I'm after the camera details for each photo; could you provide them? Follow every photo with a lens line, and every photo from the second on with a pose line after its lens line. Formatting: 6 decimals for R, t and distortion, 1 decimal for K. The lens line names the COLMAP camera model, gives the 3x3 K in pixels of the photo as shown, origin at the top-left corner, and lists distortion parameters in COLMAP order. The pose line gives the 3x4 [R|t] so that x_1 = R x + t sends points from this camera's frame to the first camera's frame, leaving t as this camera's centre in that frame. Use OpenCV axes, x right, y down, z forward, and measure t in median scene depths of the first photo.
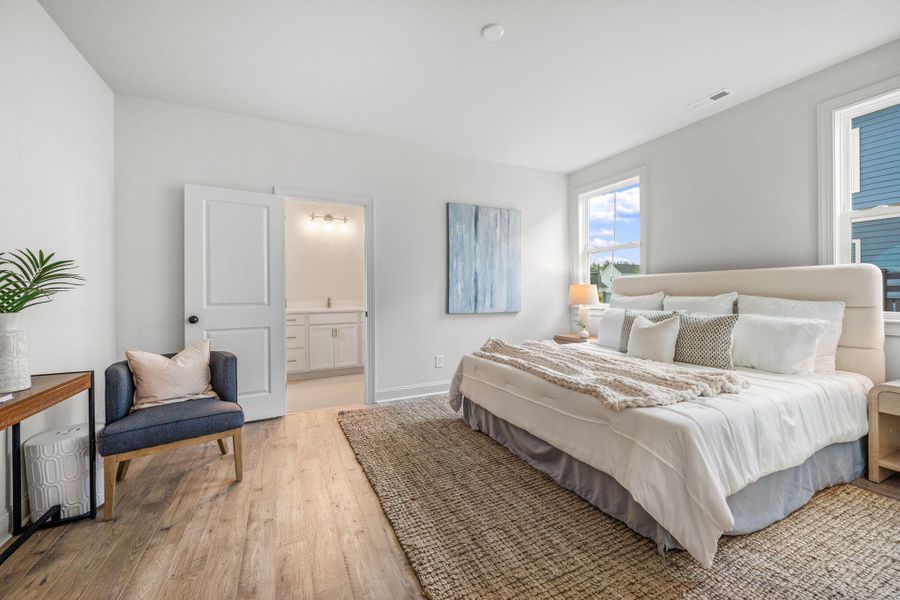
lens RADIAL K [[353.4, 0, 450.4], [0, 353.4, 297.0], [0, 0, 1]] dist [-0.000758, -0.000071]
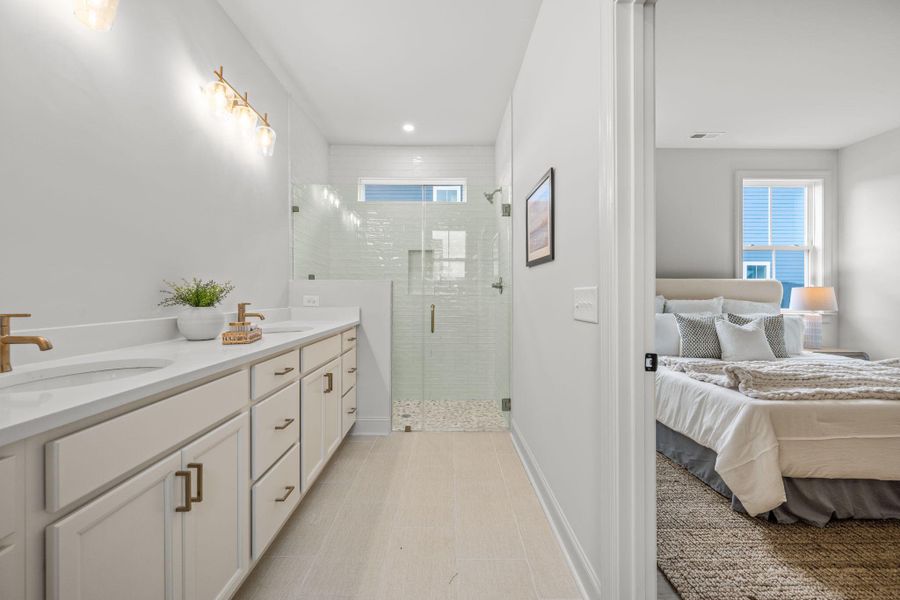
lens RADIAL K [[356.7, 0, 451.0], [0, 356.7, 293.7], [0, 0, 1]] dist [0.001488, 0.000216]
pose [[0.431195, 0.010902, 0.902193, -0.541588], [0.003839, 0.999896, -0.013917, -0.006957], [-0.902251, 0.009465, 0.431108, 0.933097]]
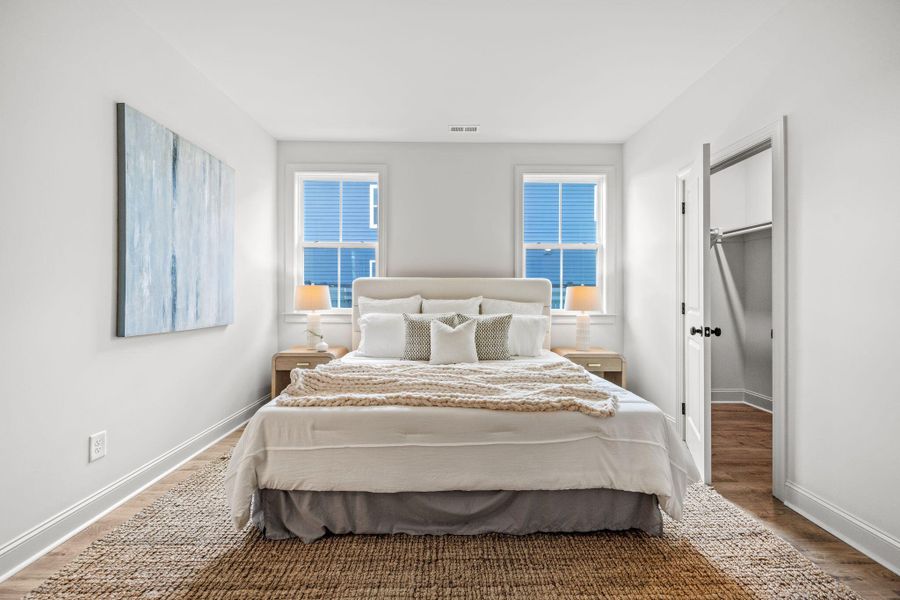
lens RADIAL K [[356.2, 0, 450.8], [0, 356.2, 298.0], [0, 0, 1]] dist [0.000121, -0.000050]
pose [[0.427436, 0.000741, 0.904045, -0.249431], [0.003071, 0.999993, -0.002271, -0.003275], [-0.904040, 0.003747, 0.427431, 0.400755]]
